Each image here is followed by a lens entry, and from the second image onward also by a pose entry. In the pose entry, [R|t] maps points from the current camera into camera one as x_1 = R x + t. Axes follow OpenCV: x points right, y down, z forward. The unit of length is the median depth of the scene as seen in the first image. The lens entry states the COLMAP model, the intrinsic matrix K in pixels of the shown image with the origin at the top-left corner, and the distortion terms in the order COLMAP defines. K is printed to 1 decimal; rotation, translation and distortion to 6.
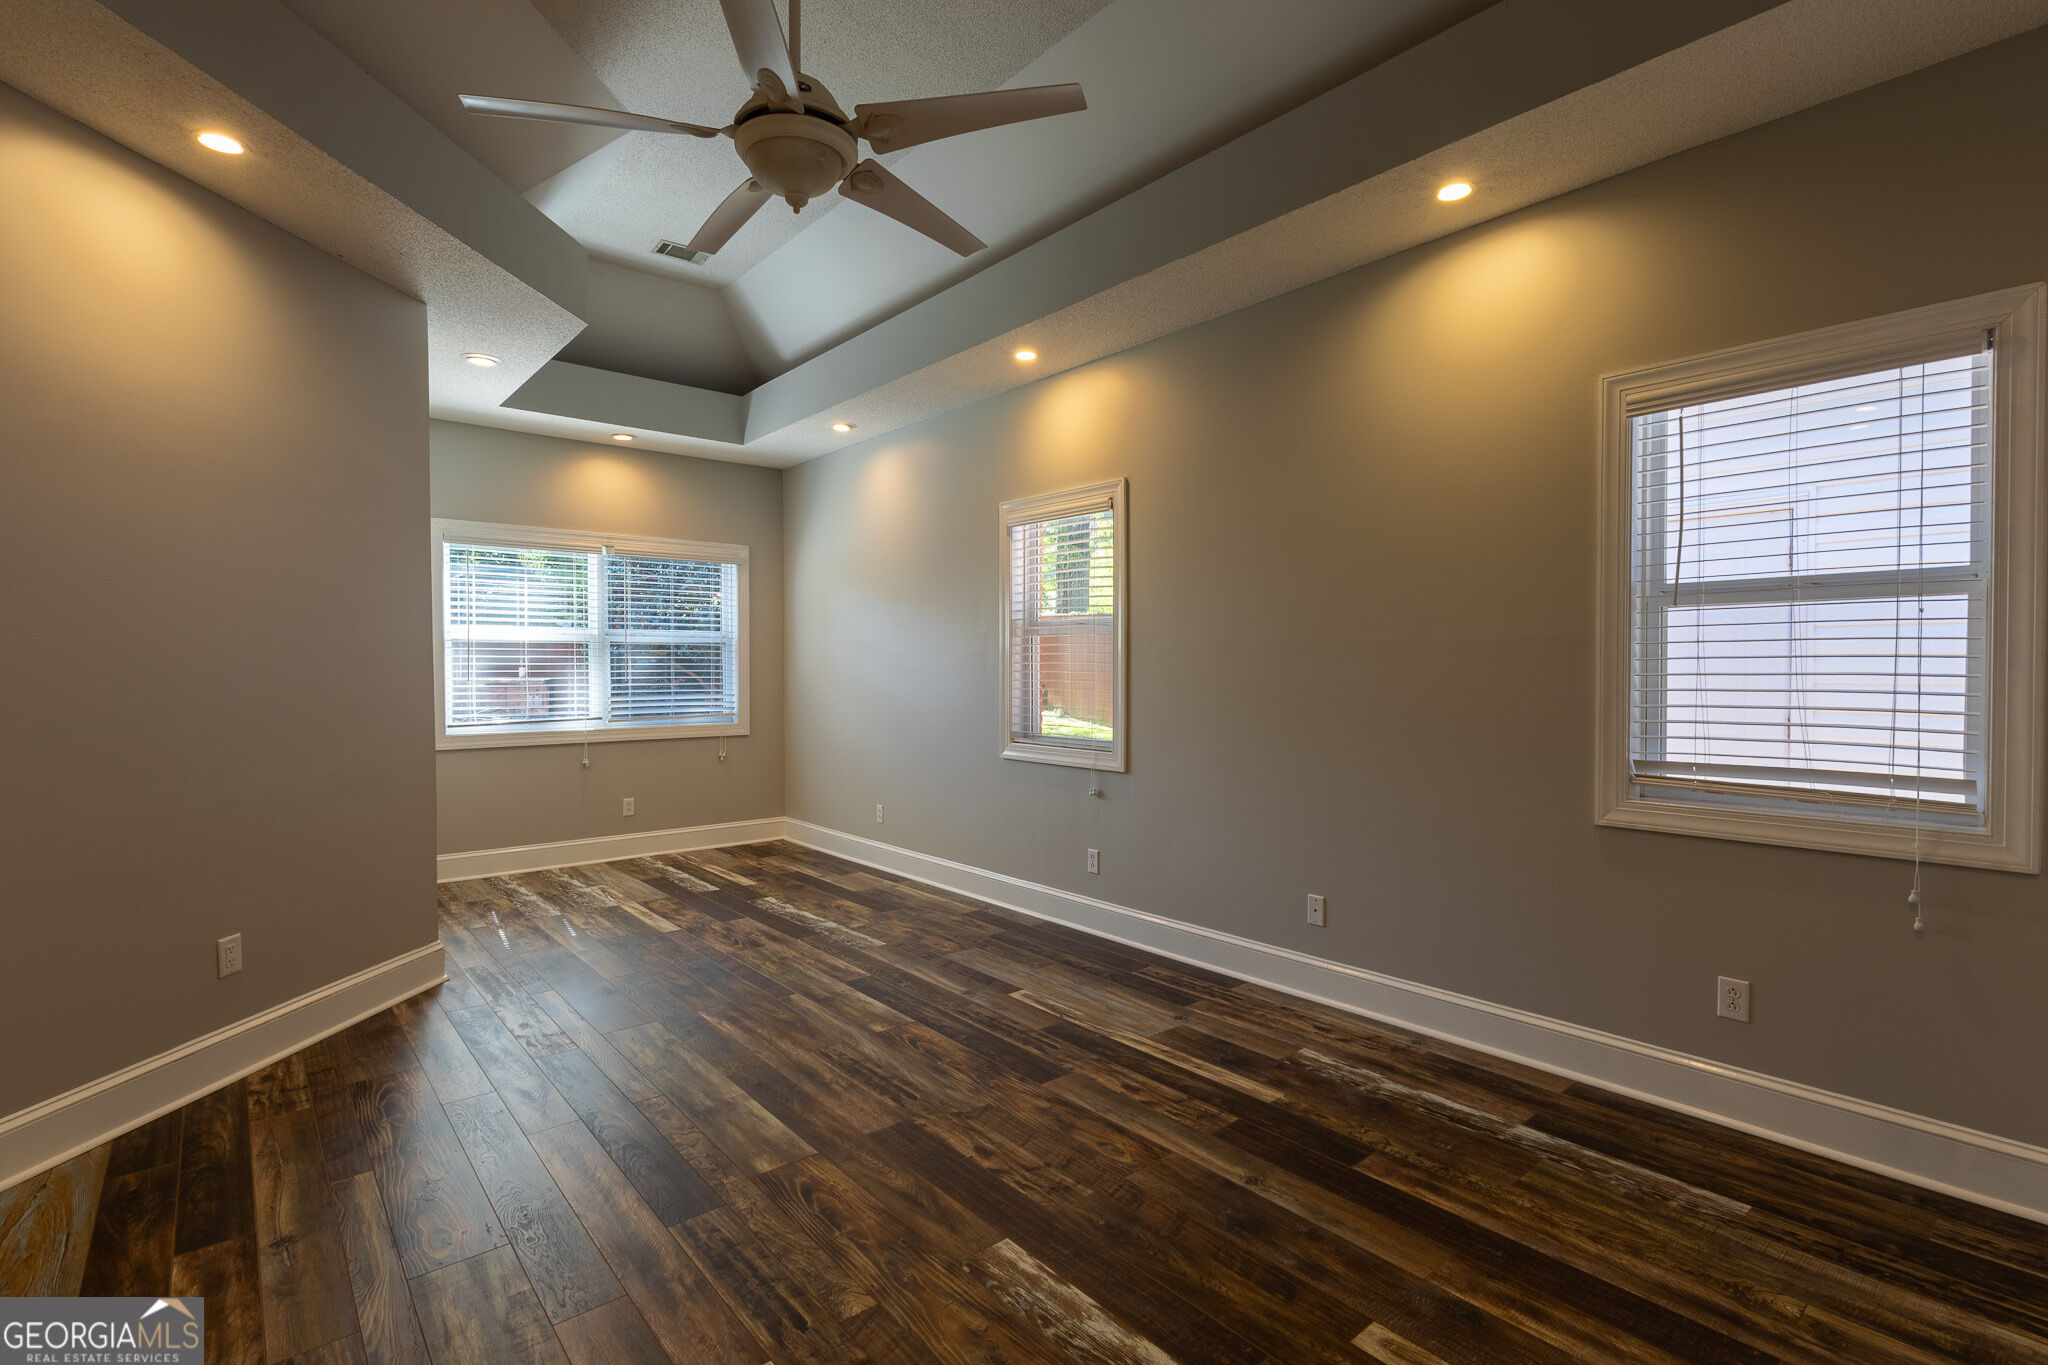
lens RADIAL K [[942.1, 0, 1021.5], [0, 942.1, 692.4], [0, 0, 1]] dist [-0.000424, 0.003471]
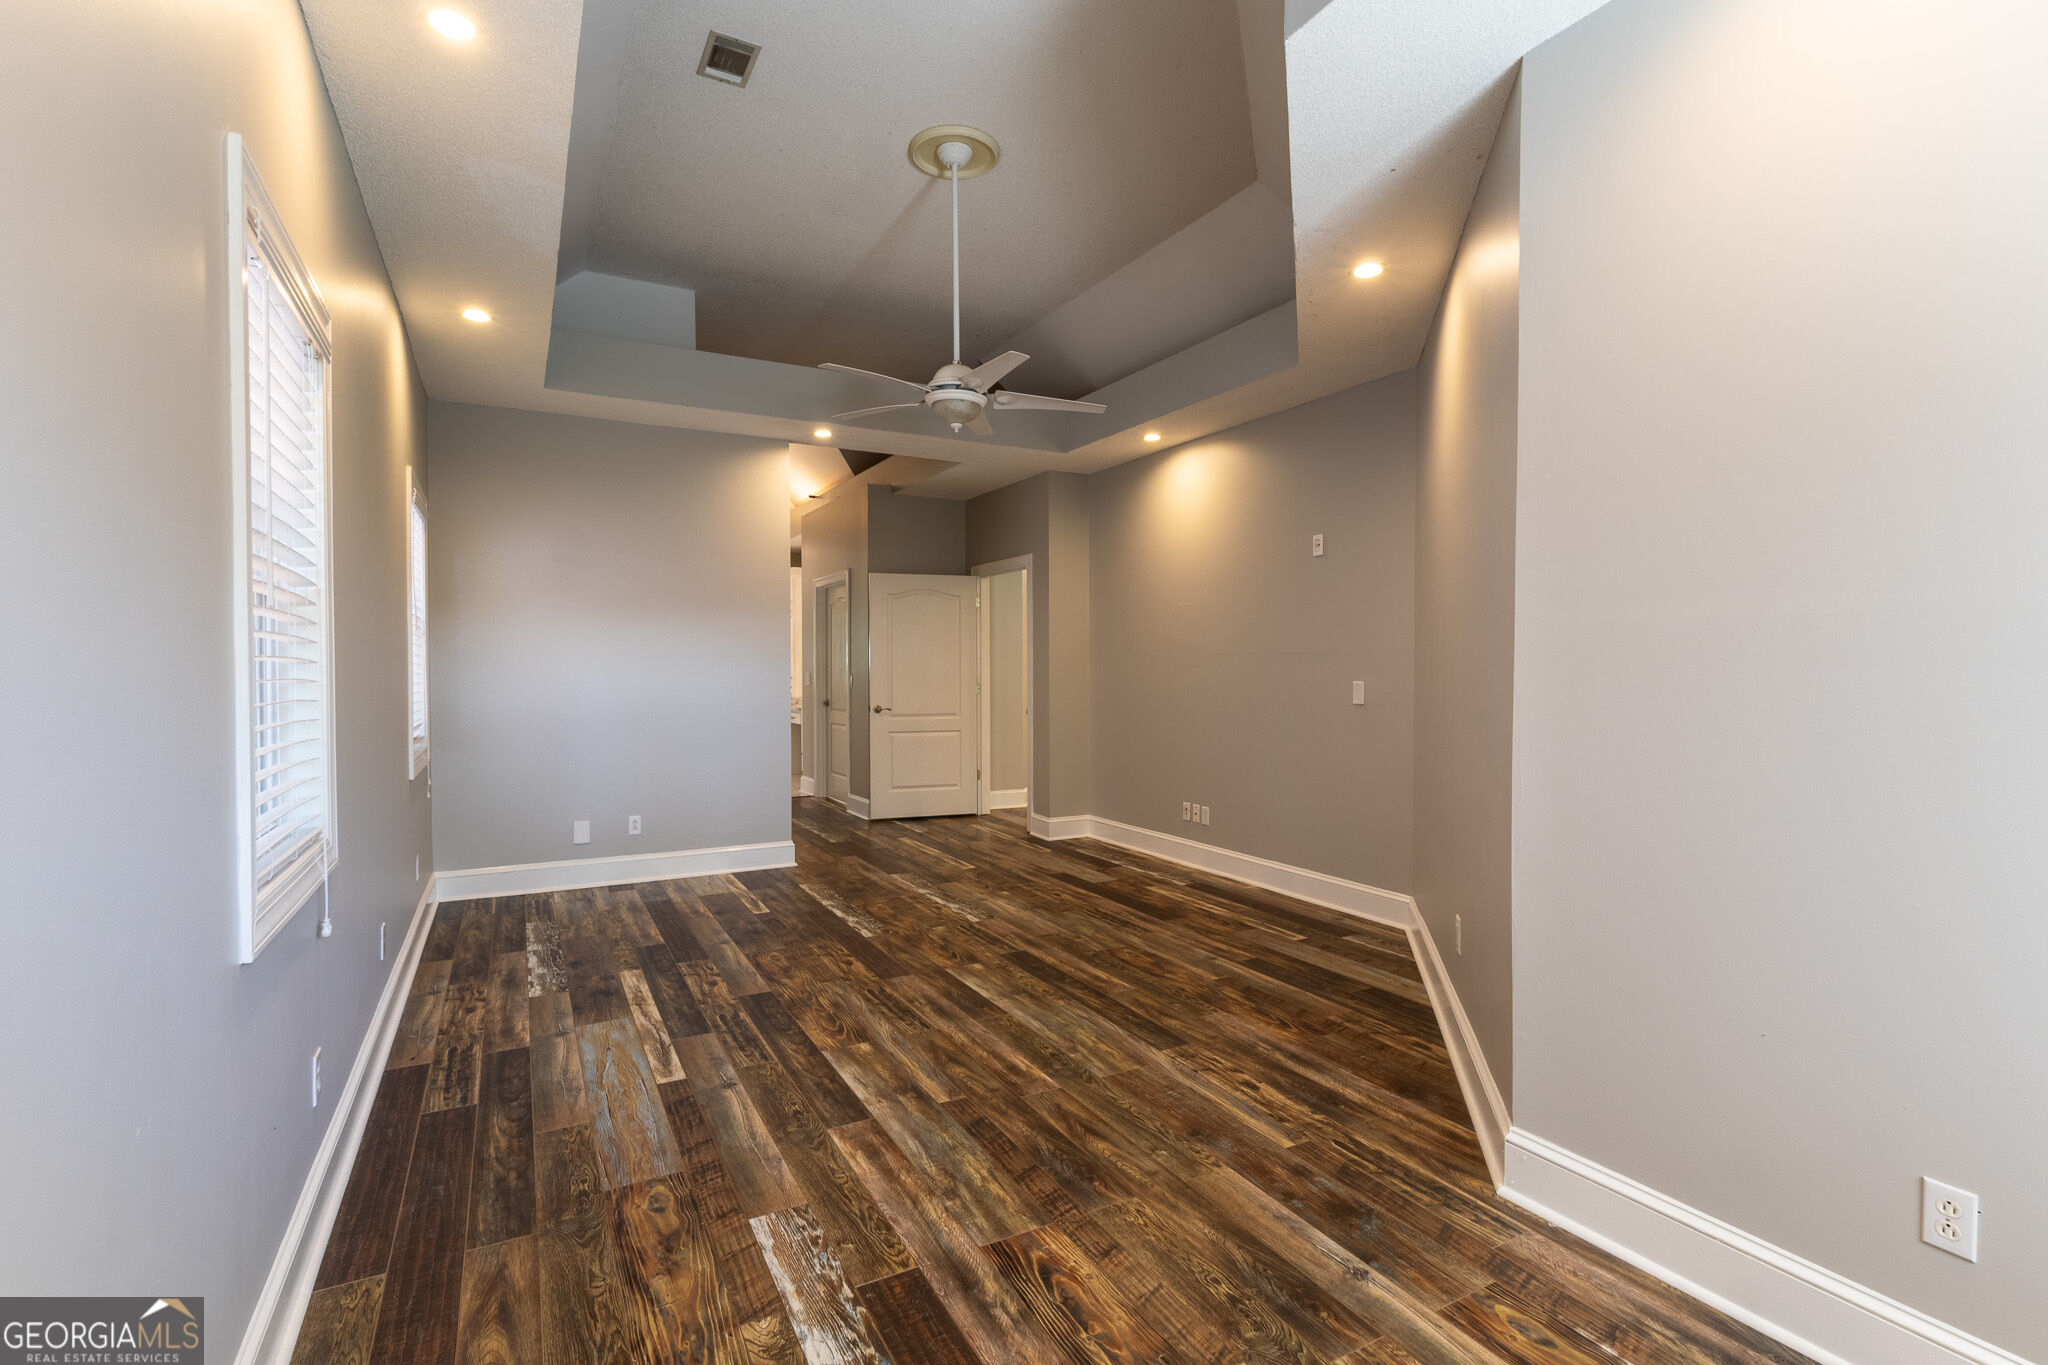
lens RADIAL K [[942.1, 0, 1025.4], [0, 942.1, 681.7], [0, 0, 1]] dist [-0.000424, 0.003471]
pose [[-0.978836, -0.000662, 0.204644, -0.524799], [0.007959, 0.999115, 0.041303, -0.052807], [-0.204490, 0.042058, -0.977965, 1.950299]]
